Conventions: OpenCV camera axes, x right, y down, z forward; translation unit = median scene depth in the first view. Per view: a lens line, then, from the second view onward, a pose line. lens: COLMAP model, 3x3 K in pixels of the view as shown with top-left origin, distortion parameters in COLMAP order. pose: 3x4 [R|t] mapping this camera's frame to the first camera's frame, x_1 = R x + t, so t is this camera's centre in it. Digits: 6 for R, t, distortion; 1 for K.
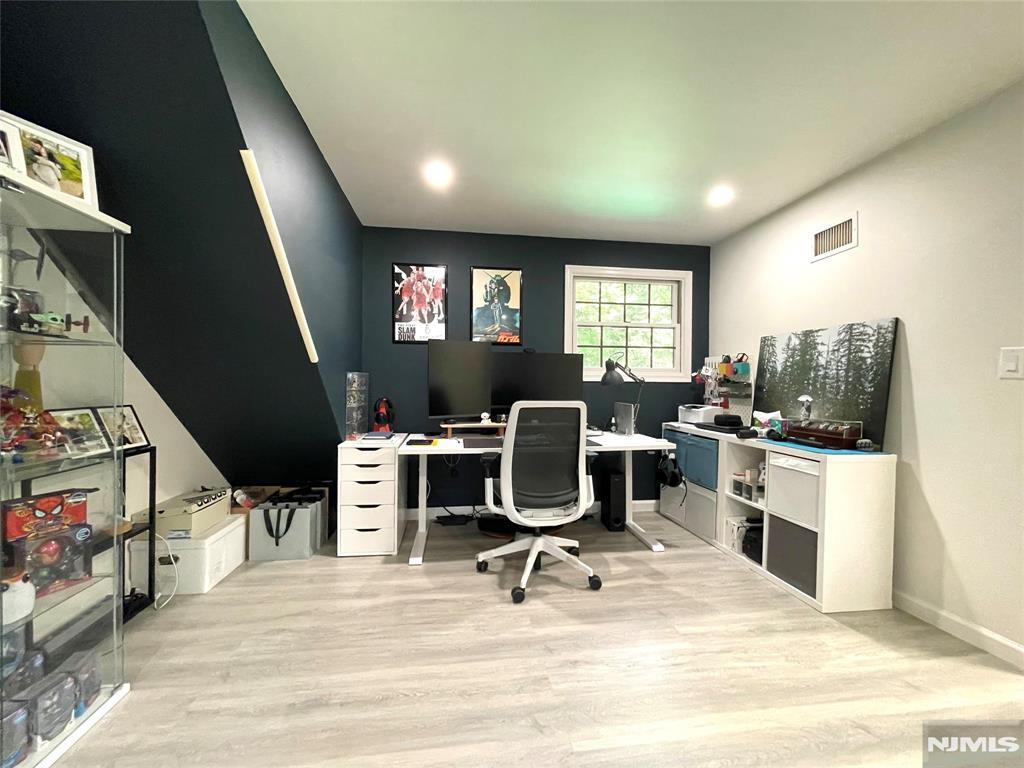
lens RADIAL K [[414.3, 0, 510.2], [0, 414.3, 384.3], [0, 0, 1]] dist [0.000422, -0.000592]
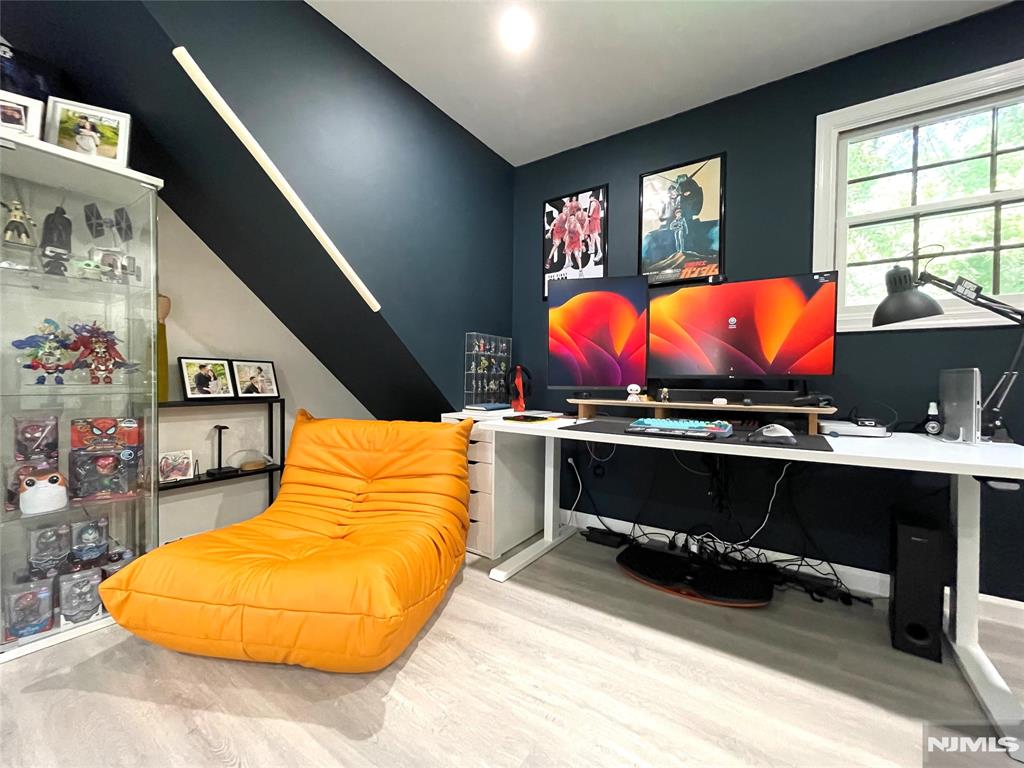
lens RADIAL K [[414.3, 0, 510.8], [0, 414.3, 386.2], [0, 0, 1]] dist [0.000422, -0.000592]
pose [[0.738435, 0.009695, -0.674254, 0.218502], [-0.007870, 0.999952, 0.005758, 0.064496], [0.674278, 0.001054, 0.738477, 0.359533]]
